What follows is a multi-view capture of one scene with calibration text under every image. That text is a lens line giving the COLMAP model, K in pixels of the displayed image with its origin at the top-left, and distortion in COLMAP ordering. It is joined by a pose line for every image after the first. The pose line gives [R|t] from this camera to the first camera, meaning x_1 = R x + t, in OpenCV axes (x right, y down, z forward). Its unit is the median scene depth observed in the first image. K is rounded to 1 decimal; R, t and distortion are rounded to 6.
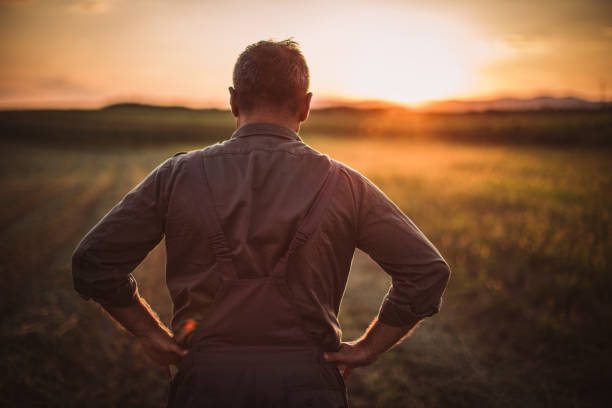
lens RADIAL K [[868.9, 0, 306.2], [0, 868.9, 205.0], [0, 0, 1]] dist [-0.097500, 0.000000]
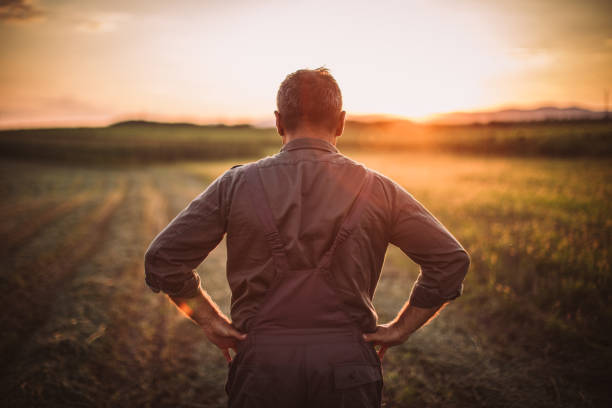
lens RADIAL K [[868.9, 0, 303.5], [0, 868.9, 209.6], [0, 0, 1]] dist [-0.097500, 0.000000]
pose [[0.999832, -0.016049, -0.008836, -0.045461], [0.015945, 0.999803, -0.011785, 0.015439], [0.009024, 0.011642, 0.999892, -0.167502]]
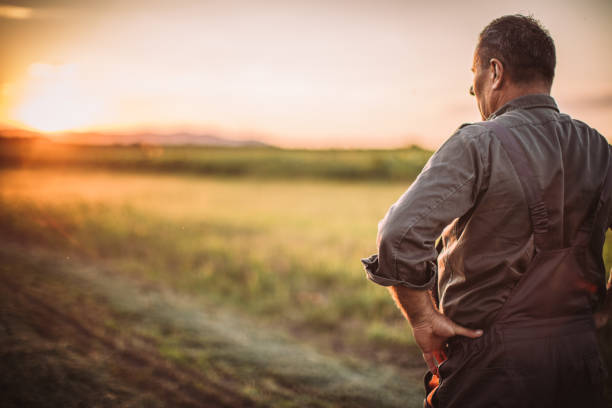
lens RADIAL K [[868.9, 0, 306.2], [0, 868.9, 203.7], [0, 0, 1]] dist [-0.097500, 0.000000]
pose [[0.922764, -0.027142, 0.384409, -0.674592], [0.034646, 0.999320, -0.012607, 0.032733], [-0.383805, 0.024951, 0.923077, 0.184608]]
